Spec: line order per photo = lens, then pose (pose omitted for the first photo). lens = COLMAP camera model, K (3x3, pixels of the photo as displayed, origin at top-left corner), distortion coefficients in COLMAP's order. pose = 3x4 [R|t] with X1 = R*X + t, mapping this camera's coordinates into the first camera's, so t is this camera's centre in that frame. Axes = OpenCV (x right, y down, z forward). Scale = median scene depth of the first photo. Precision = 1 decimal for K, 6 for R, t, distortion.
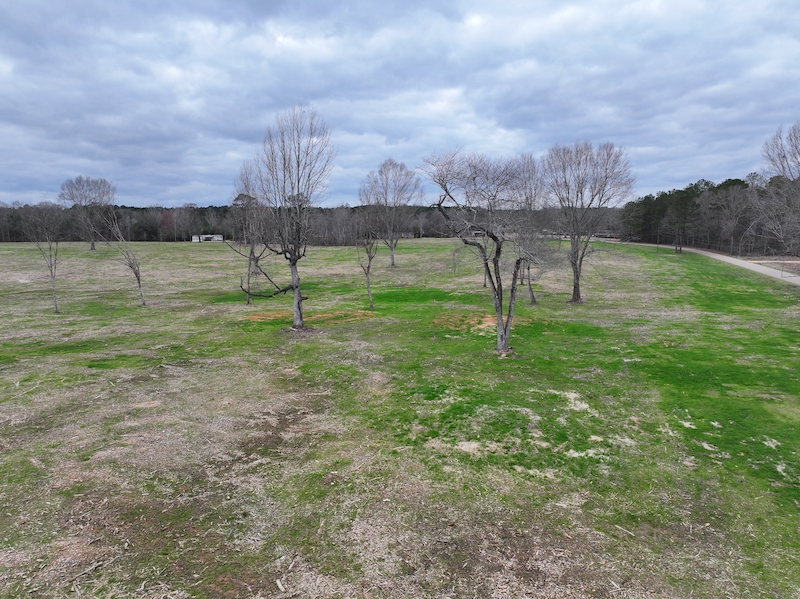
lens RADIAL K [[556.1, 0, 398.8], [0, 556.1, 296.2], [0, 0, 1]] dist [0.000678, 0.021455]
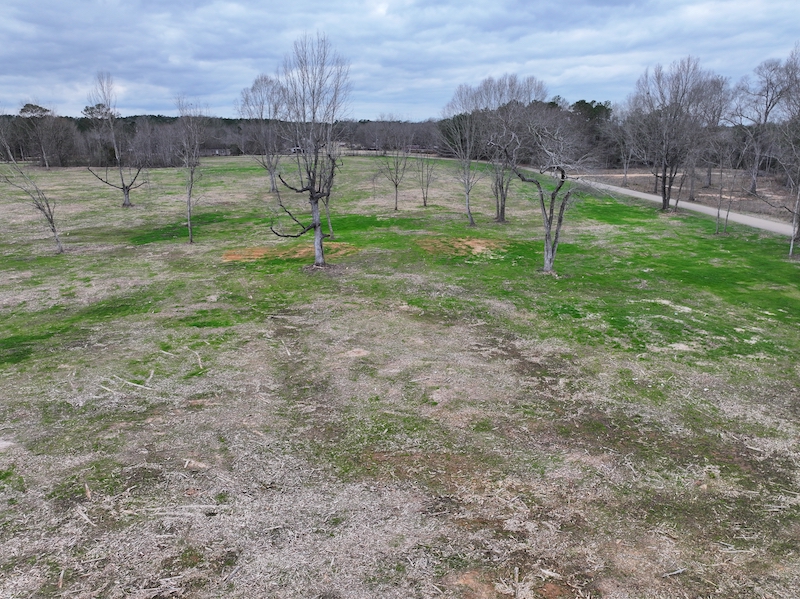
lens RADIAL K [[562.1, 0, 402.7], [0, 562.1, 295.7], [0, 0, 1]] dist [-0.004640, 0.018063]
pose [[0.928028, -0.100957, 0.358568, -0.812361], [0.047245, 0.986700, 0.155533, -0.078118], [-0.369501, -0.127398, 0.920456, 0.017630]]
